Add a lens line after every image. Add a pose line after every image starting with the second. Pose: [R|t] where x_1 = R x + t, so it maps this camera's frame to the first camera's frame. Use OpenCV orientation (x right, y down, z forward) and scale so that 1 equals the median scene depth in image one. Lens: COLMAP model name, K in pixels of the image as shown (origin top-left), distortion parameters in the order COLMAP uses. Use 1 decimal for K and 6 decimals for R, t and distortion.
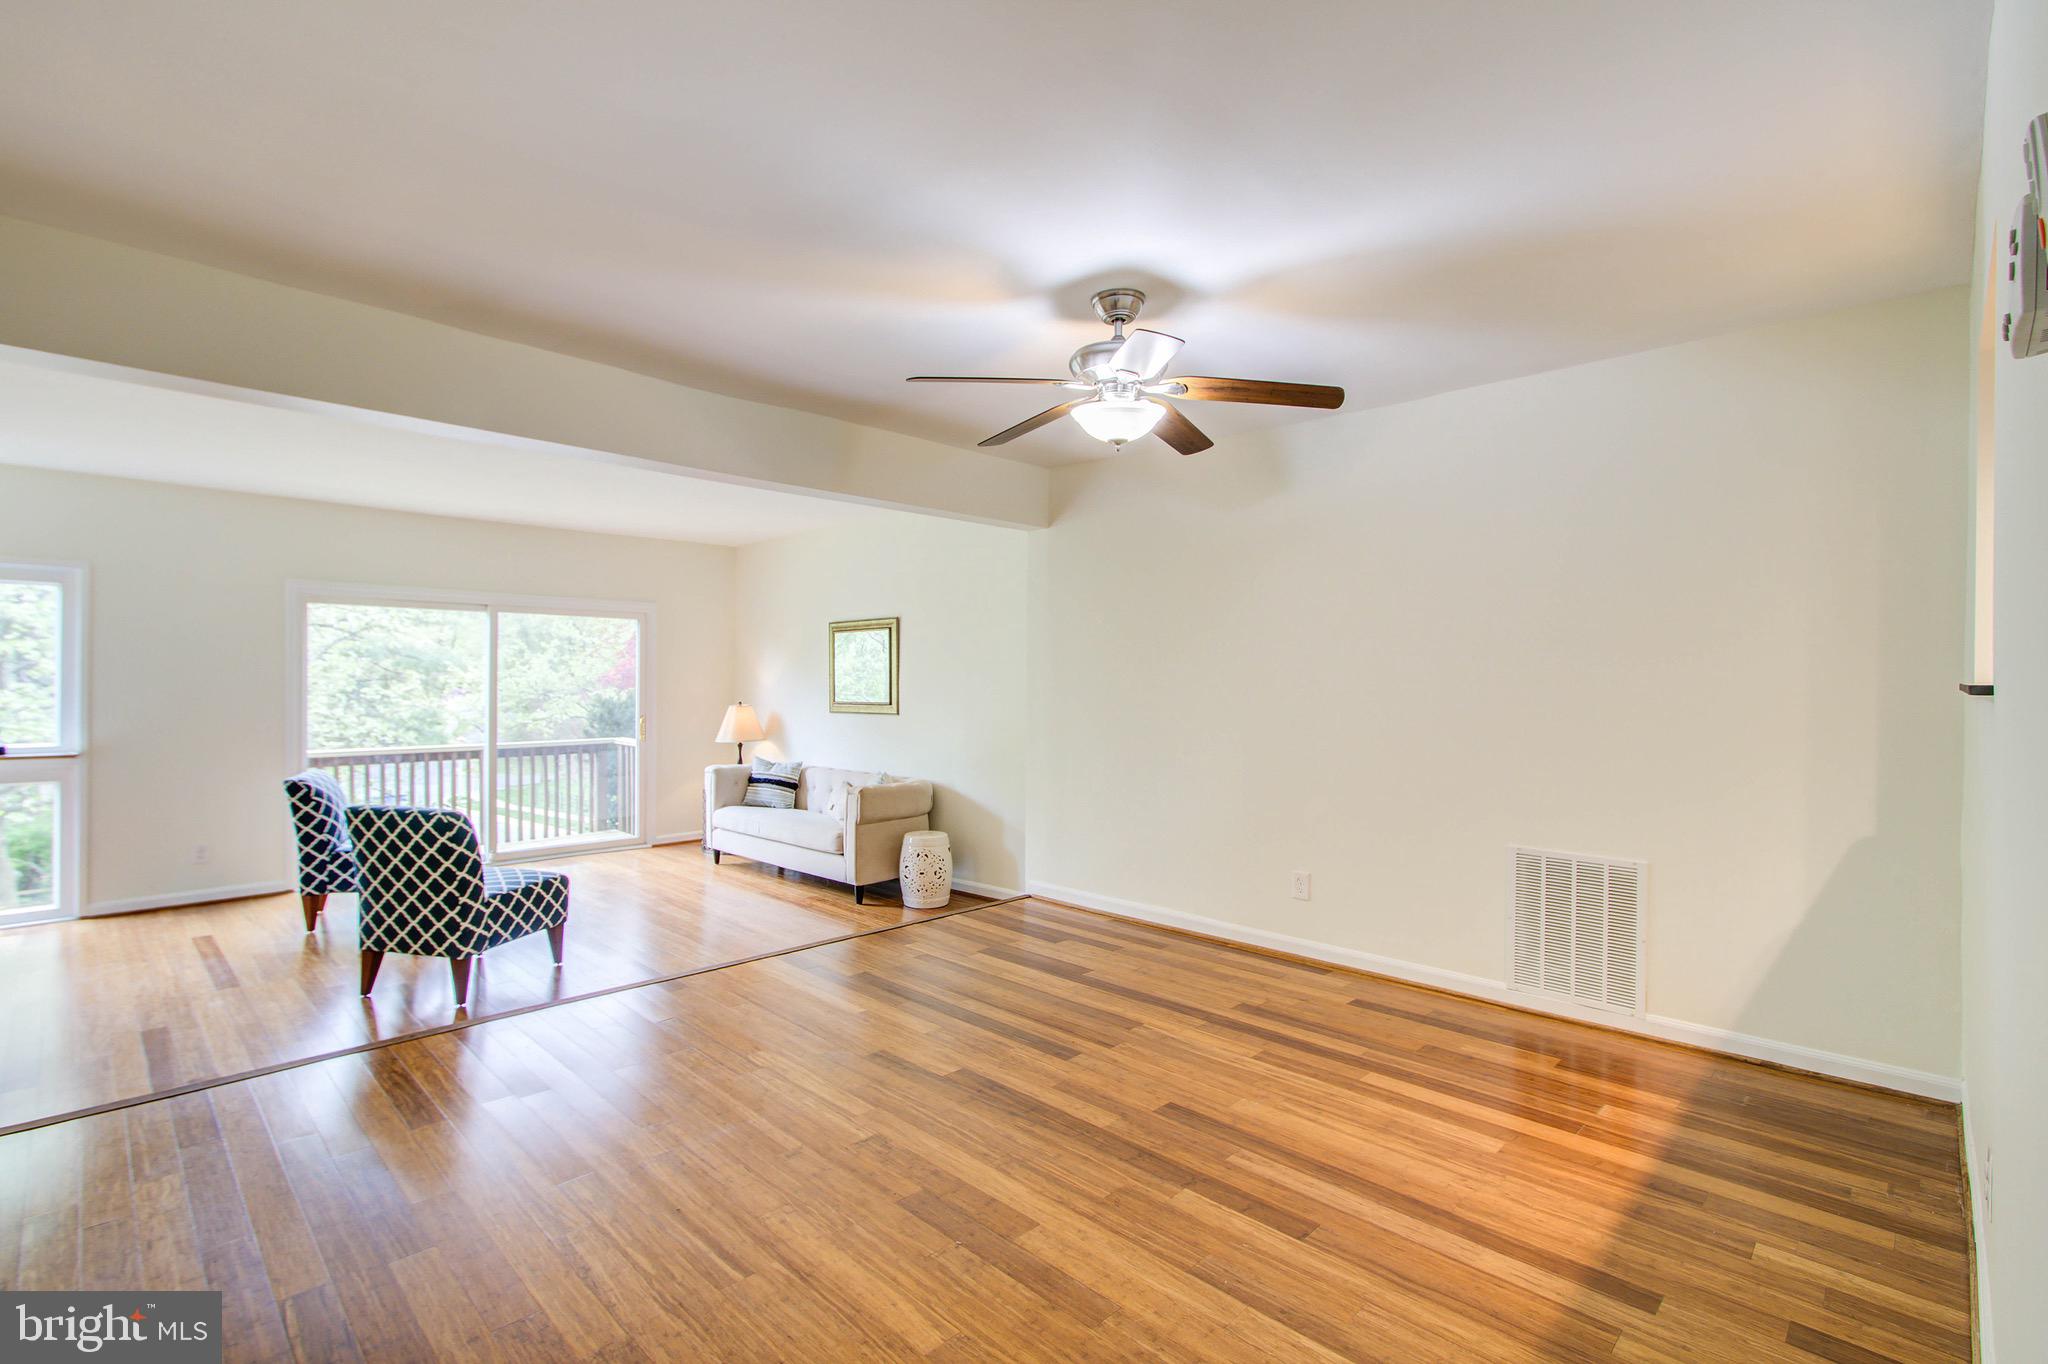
lens RADIAL K [[935.7, 0, 991.8], [0, 935.7, 694.1], [0, 0, 1]] dist [0.002434, 0.000657]
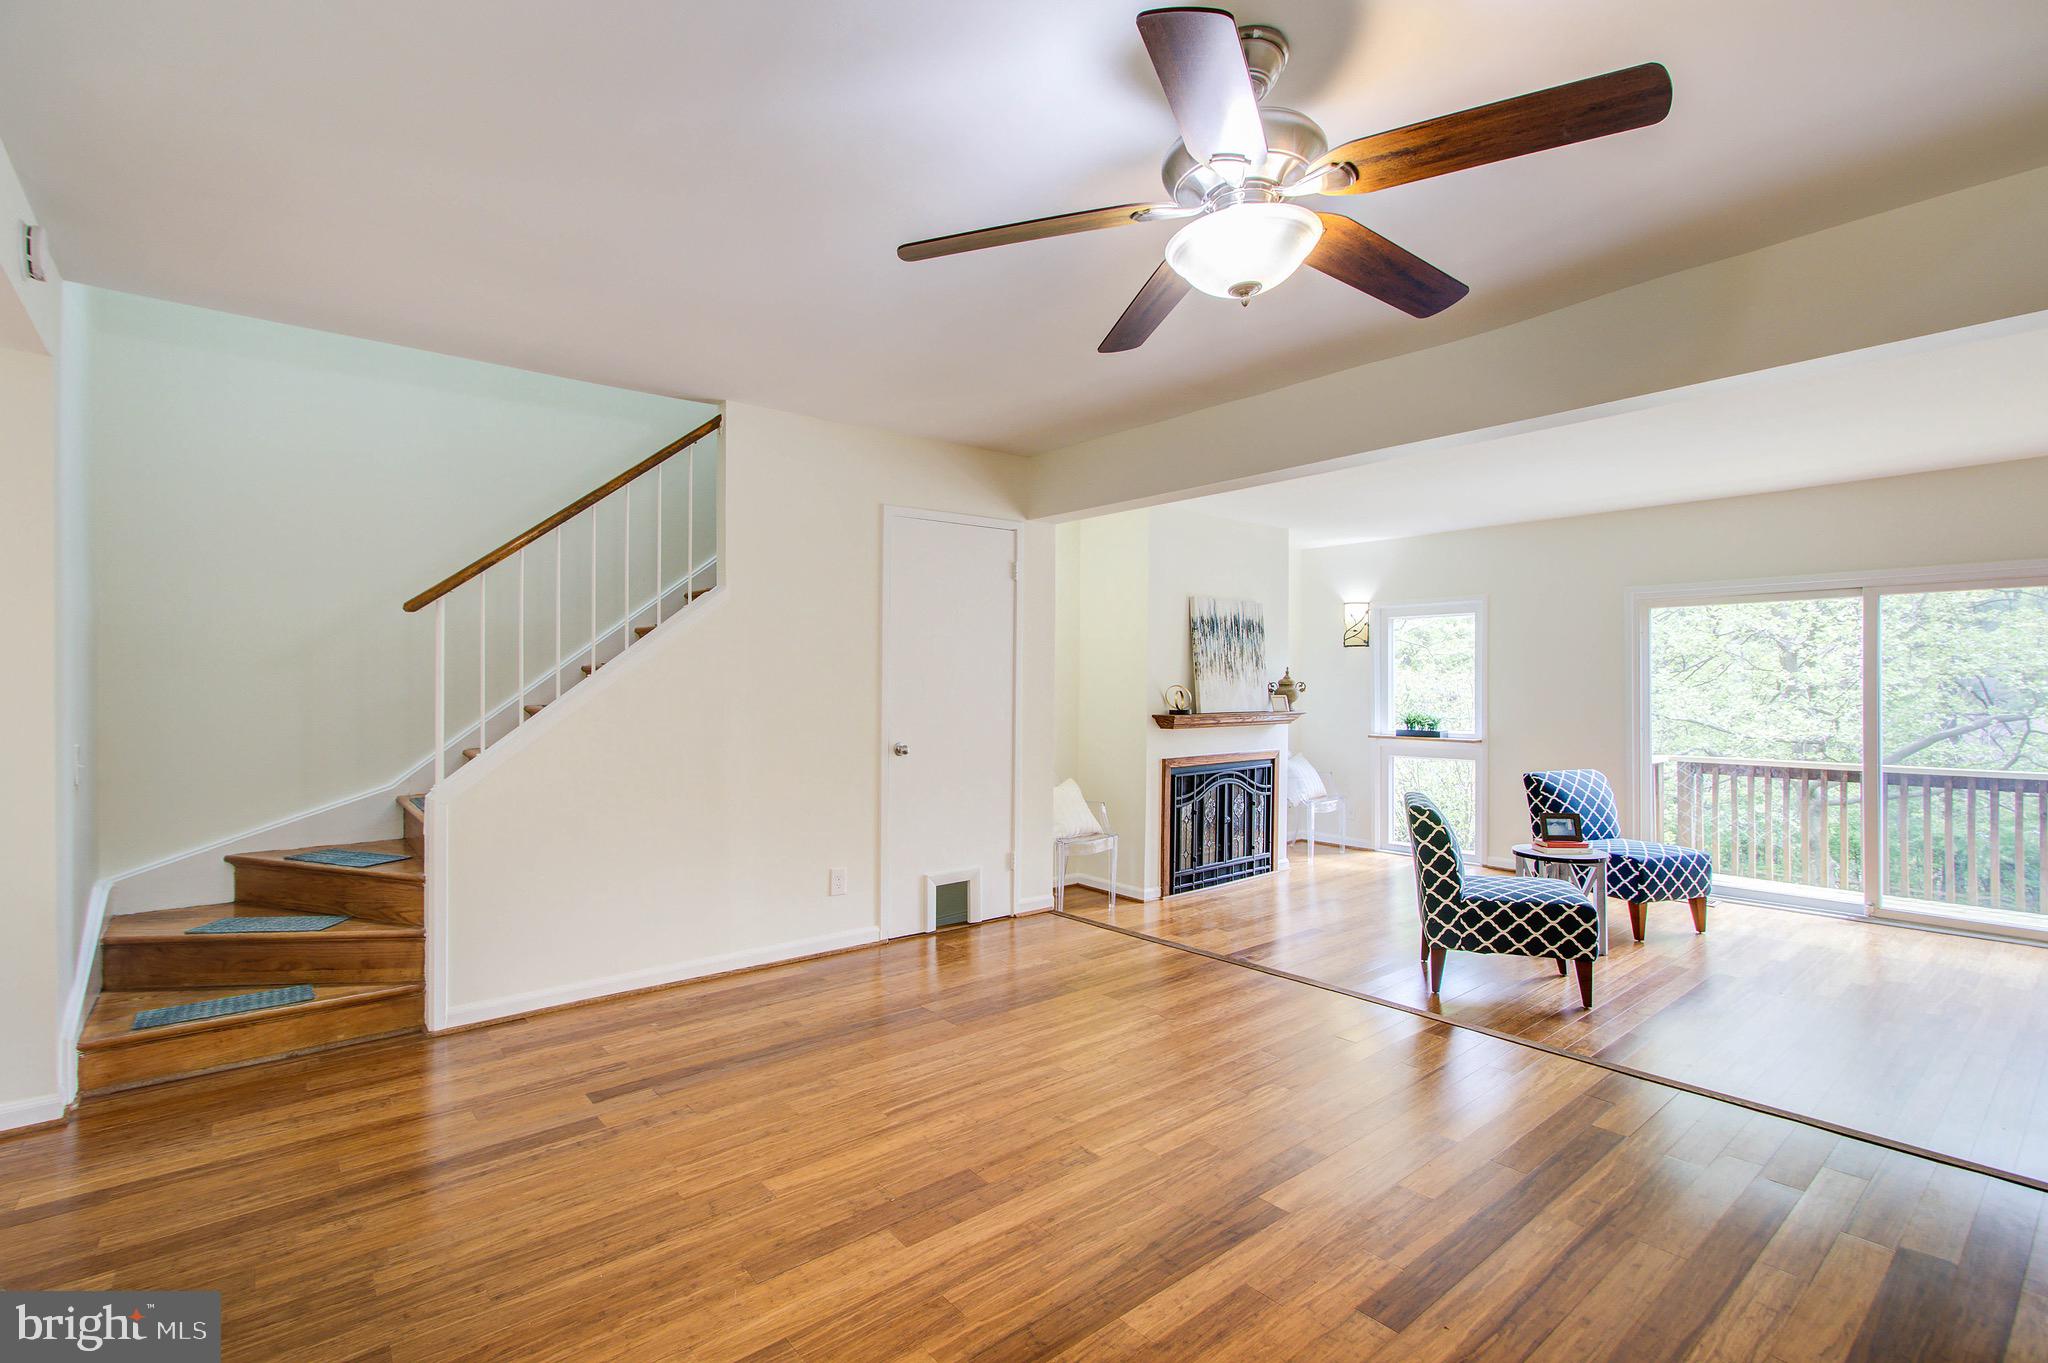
lens RADIAL K [[935.7, 0, 1005.1], [0, 935.7, 677.2], [0, 0, 1]] dist [0.002434, 0.000657]
pose [[-0.089838, -0.012433, -0.995879, 0.498473], [-0.015226, 0.999822, -0.011109, -0.000465], [0.995840, 0.014165, -0.090011, 0.590315]]
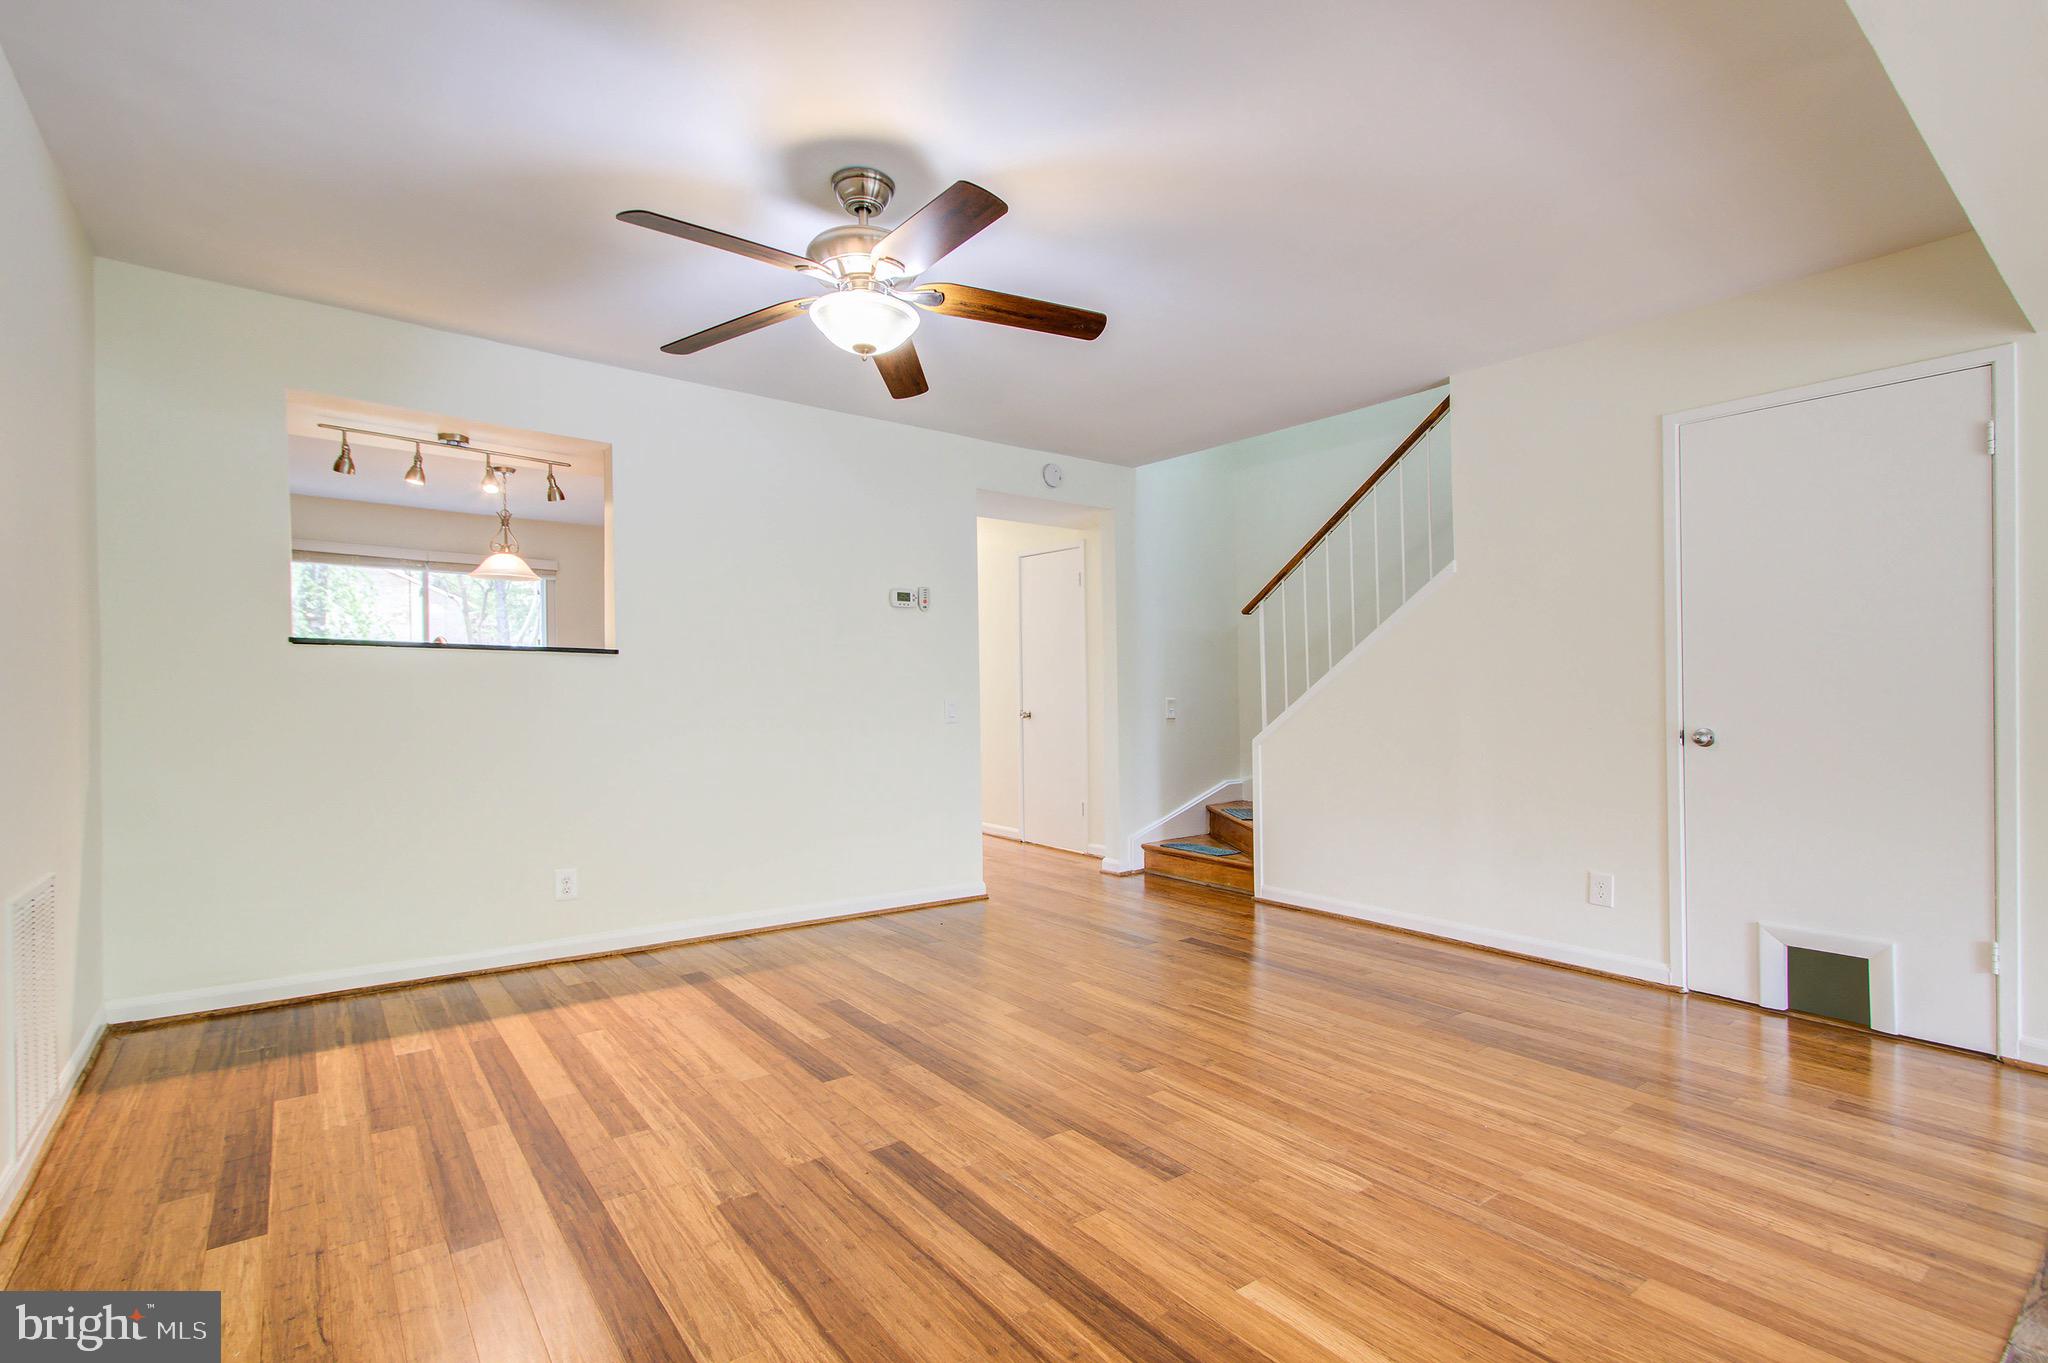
lens RADIAL K [[935.7, 0, 1016.8], [0, 935.7, 687.6], [0, 0, 1]] dist [0.002434, 0.000657]
pose [[-0.993853, -0.005963, 0.110552, -0.062484], [-0.005039, 0.999950, 0.008639, 0.025587], [-0.110598, 0.008029, -0.993833, 1.216842]]
